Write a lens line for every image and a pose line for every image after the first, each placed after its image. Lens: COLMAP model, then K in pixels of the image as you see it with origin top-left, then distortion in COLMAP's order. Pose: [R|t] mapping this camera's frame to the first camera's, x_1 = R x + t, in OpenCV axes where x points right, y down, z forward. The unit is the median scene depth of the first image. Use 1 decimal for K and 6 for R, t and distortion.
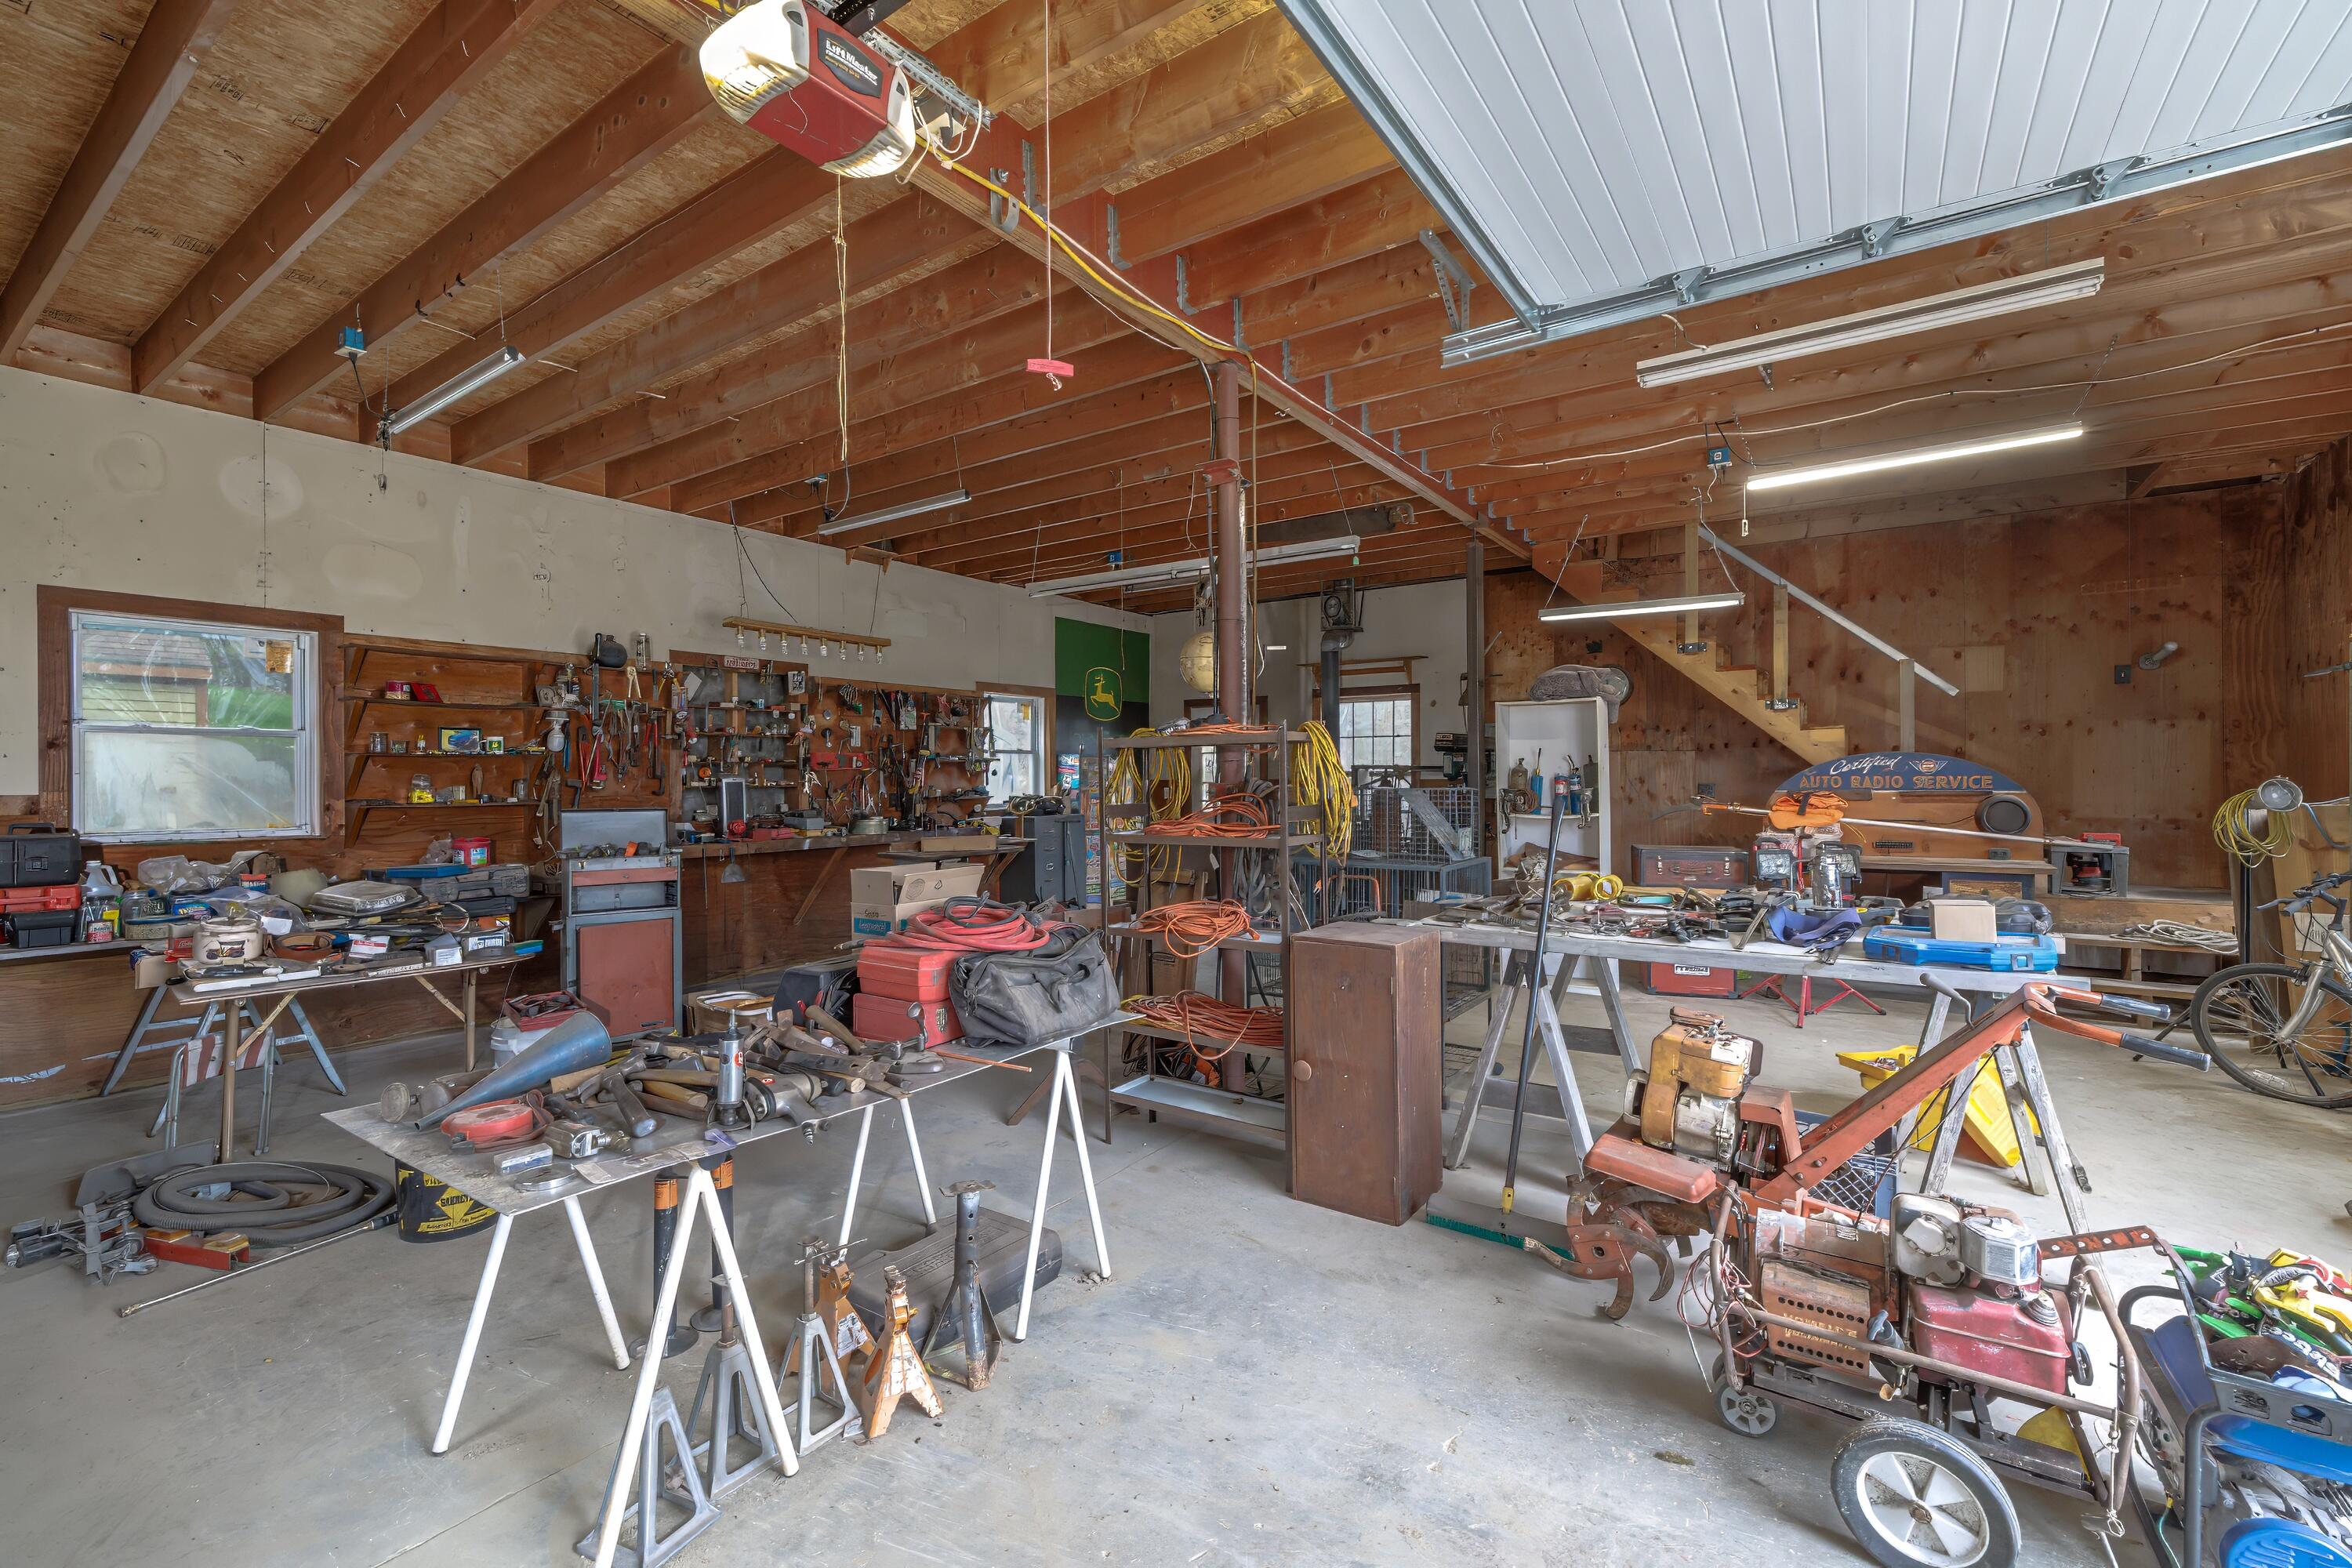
lens RADIAL K [[989.7, 0, 1176.0], [0, 989.7, 784.0], [0, 0, 1]] dist [0.000161, -0.000092]
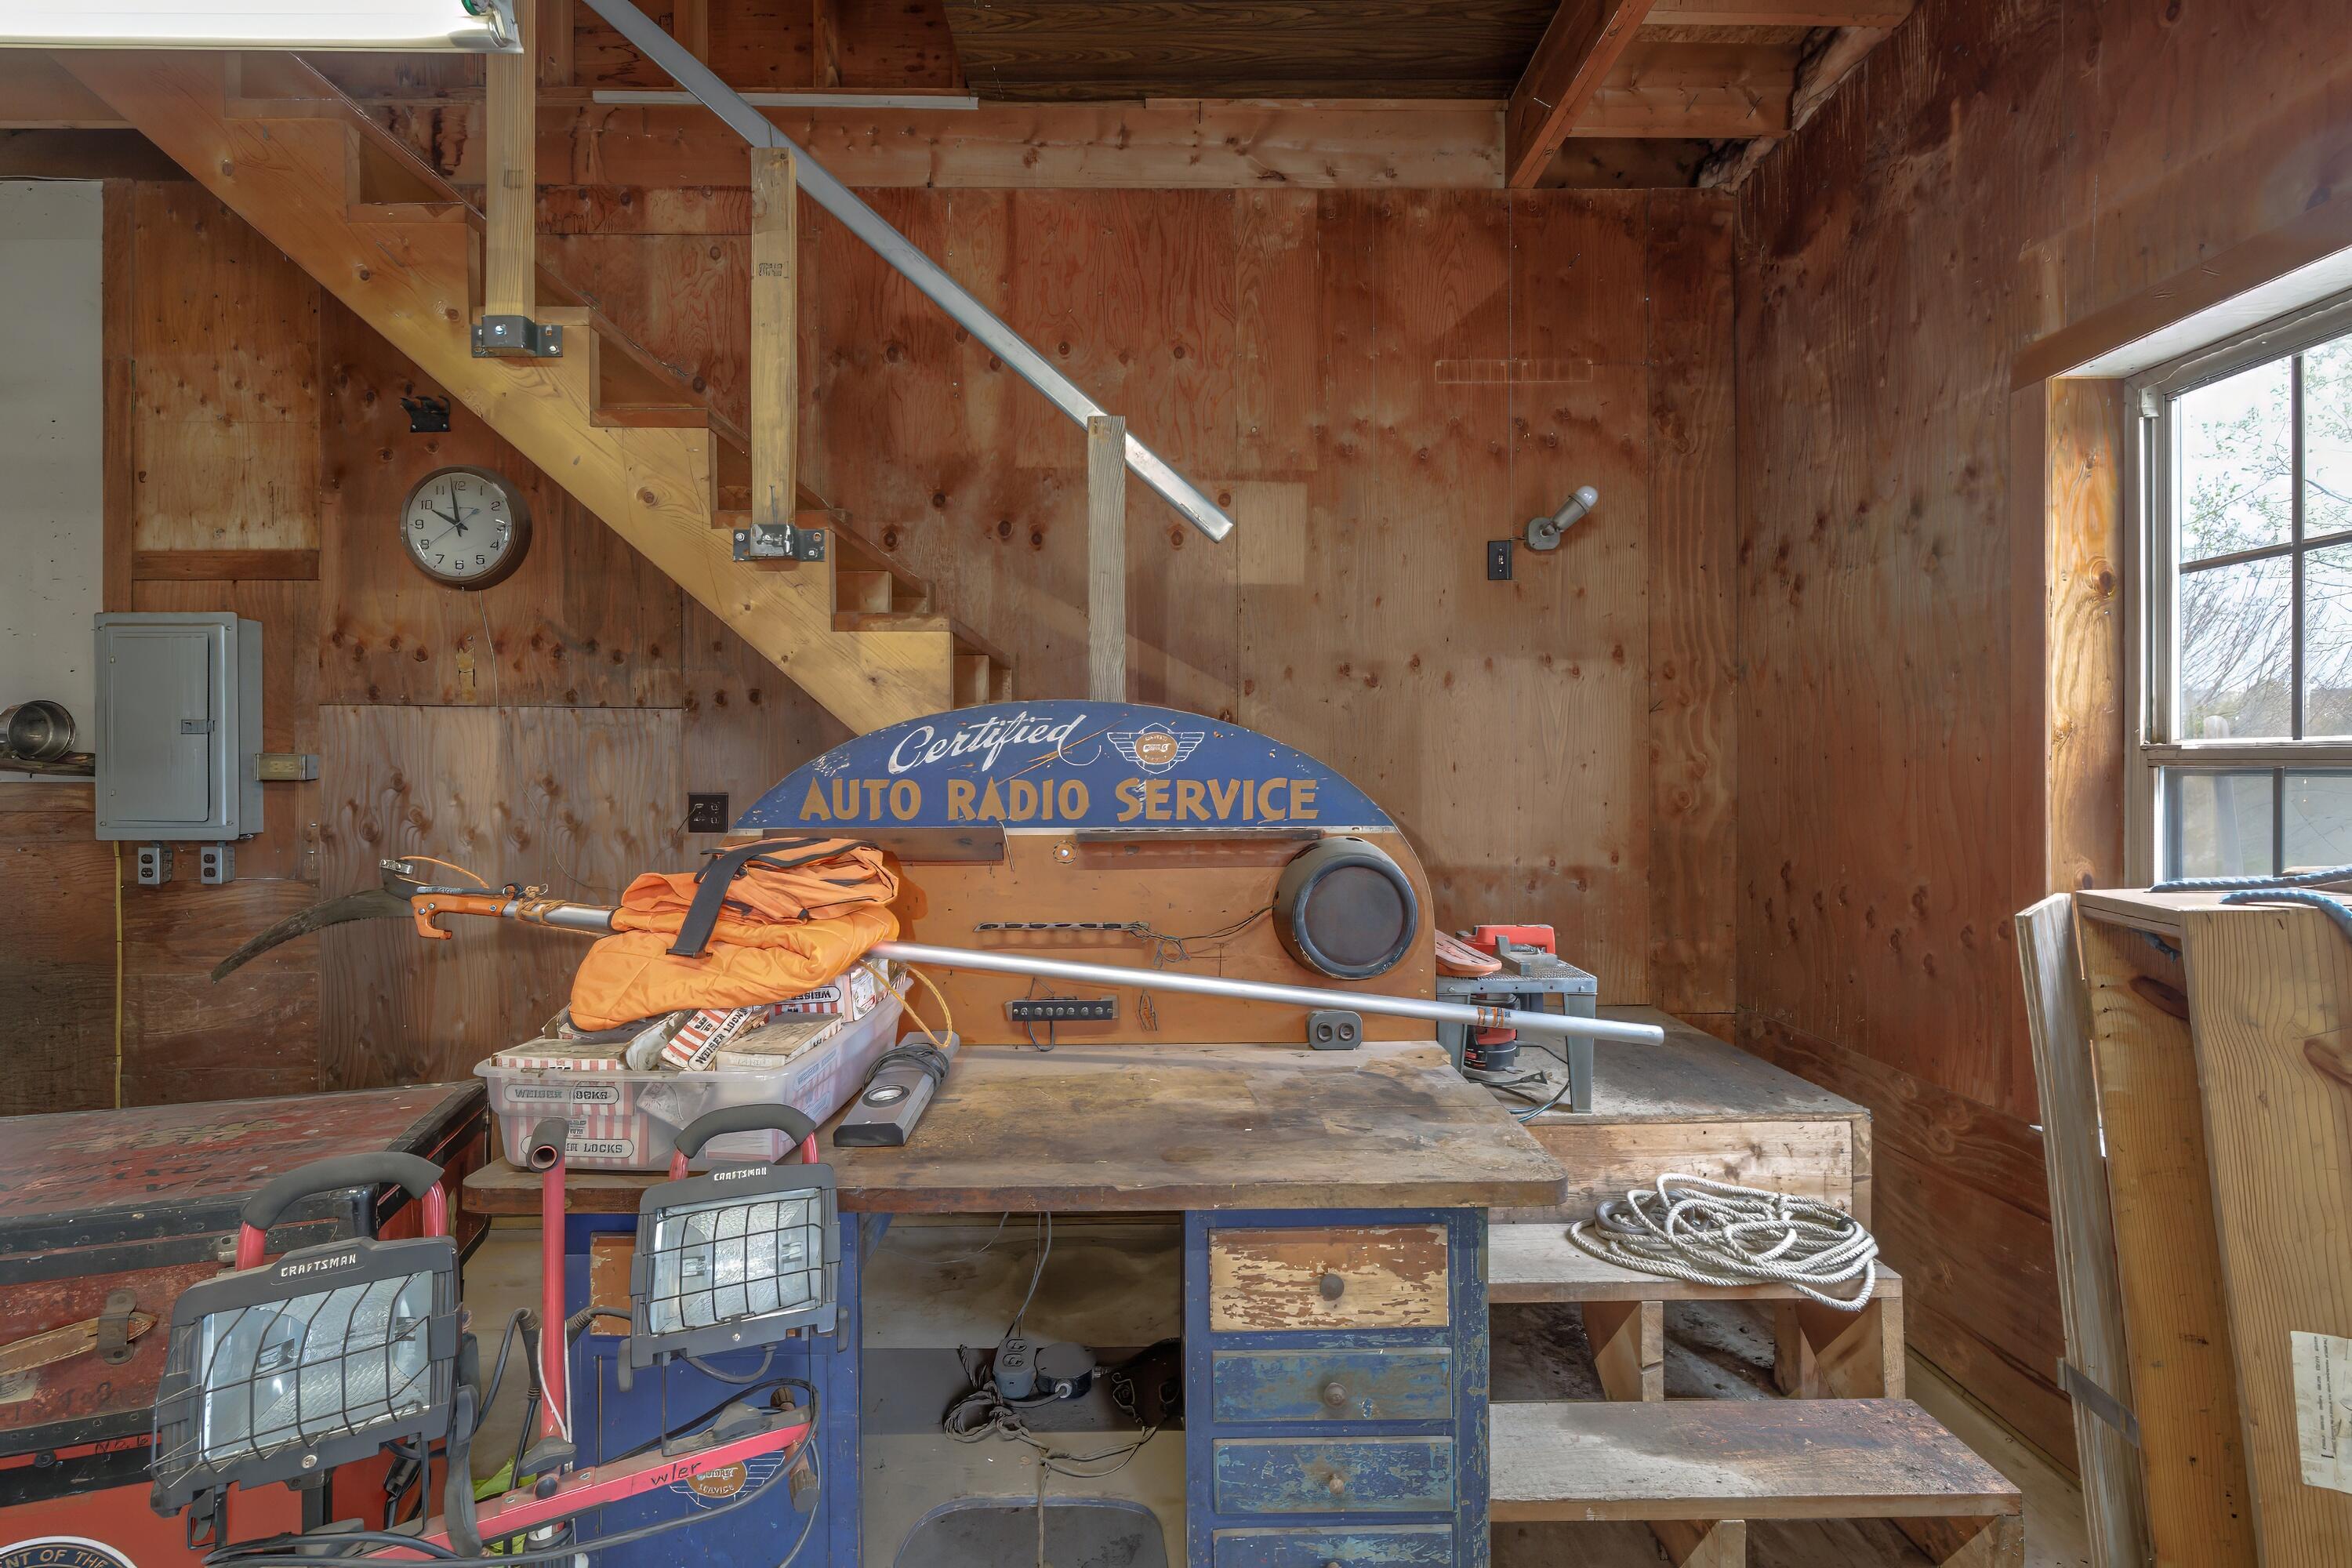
lens RADIAL K [[974.4, 0, 1176.0], [0, 974.4, 784.0], [0, 0, 1]] dist [0.000031, -0.000007]
pose [[0.810563, -0.007186, 0.585607, 0.562386], [0.002595, 0.999959, 0.008678, -0.009108], [-0.585645, -0.005514, 0.810549, 0.717862]]
